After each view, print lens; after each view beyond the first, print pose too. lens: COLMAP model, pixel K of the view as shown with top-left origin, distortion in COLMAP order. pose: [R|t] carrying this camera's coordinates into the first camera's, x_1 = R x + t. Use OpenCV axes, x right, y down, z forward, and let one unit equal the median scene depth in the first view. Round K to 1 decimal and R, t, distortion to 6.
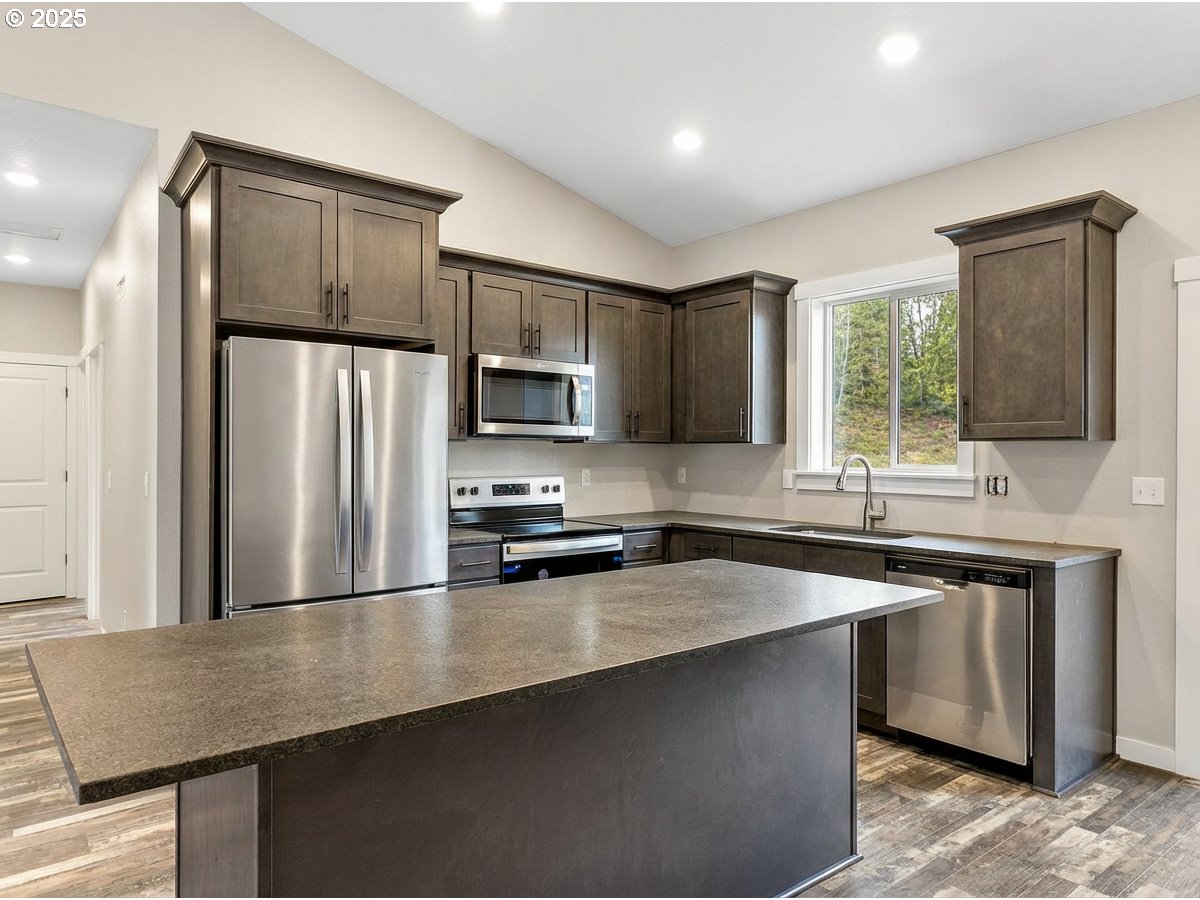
lens RADIAL K [[780.6, 0, 601.7], [0, 780.6, 452.9], [0, 0, 1]] dist [0.007453, 0.000484]
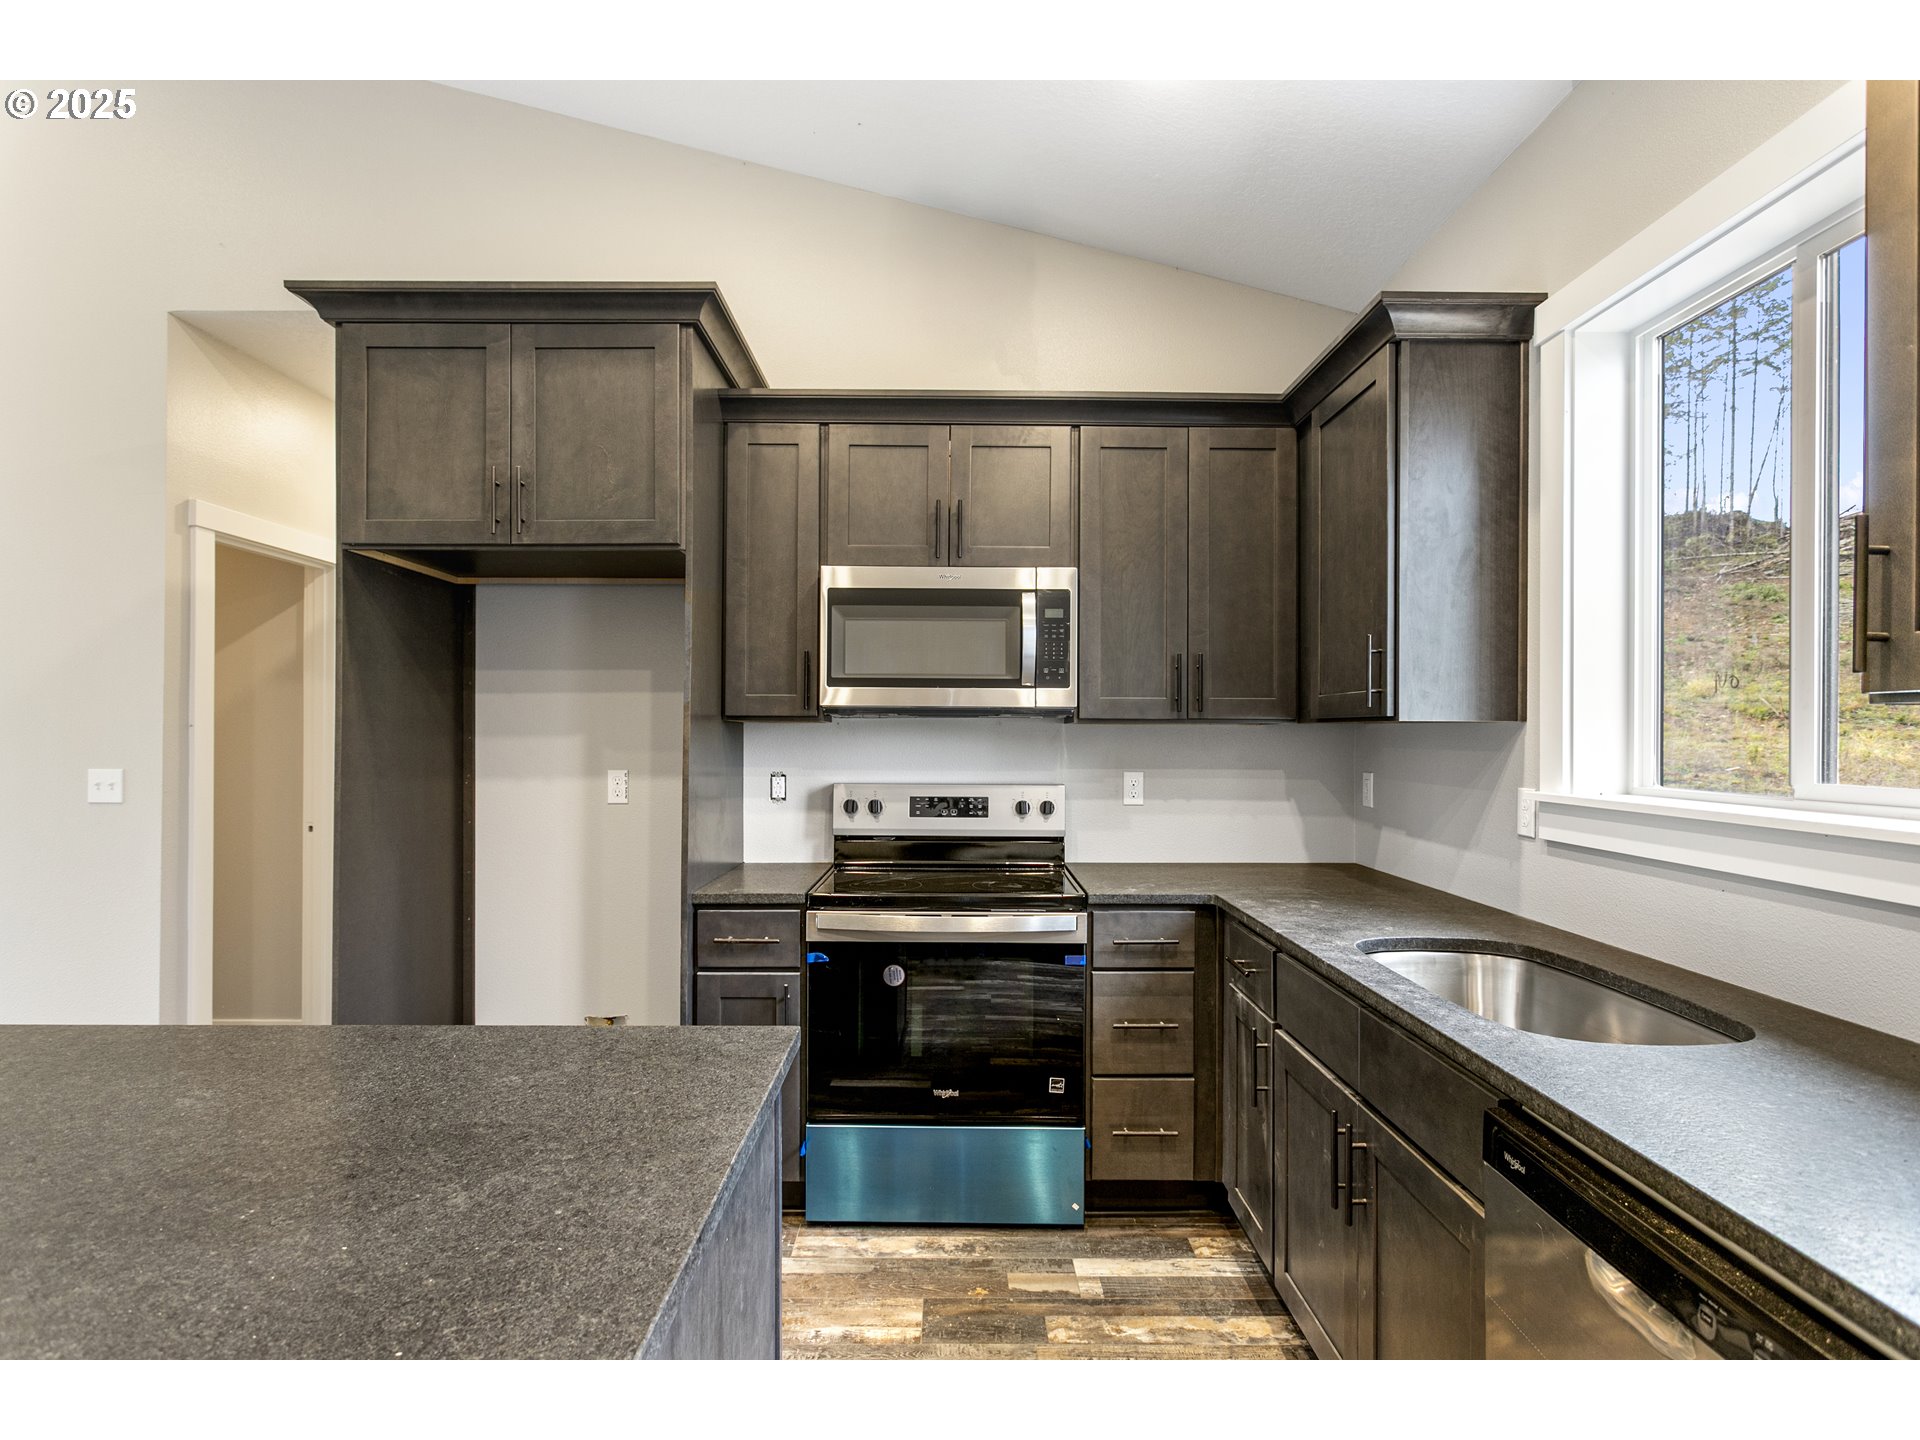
lens RADIAL K [[986.9, 0, 951.4], [0, 986.9, 726.0], [0, 0, 1]] dist [-0.003679, 0.000323]
pose [[0.782390, -0.003616, -0.622779, 0.333184], [-0.004040, 0.999933, -0.010882, -0.002973], [0.622776, 0.011030, 0.782323, 0.458831]]
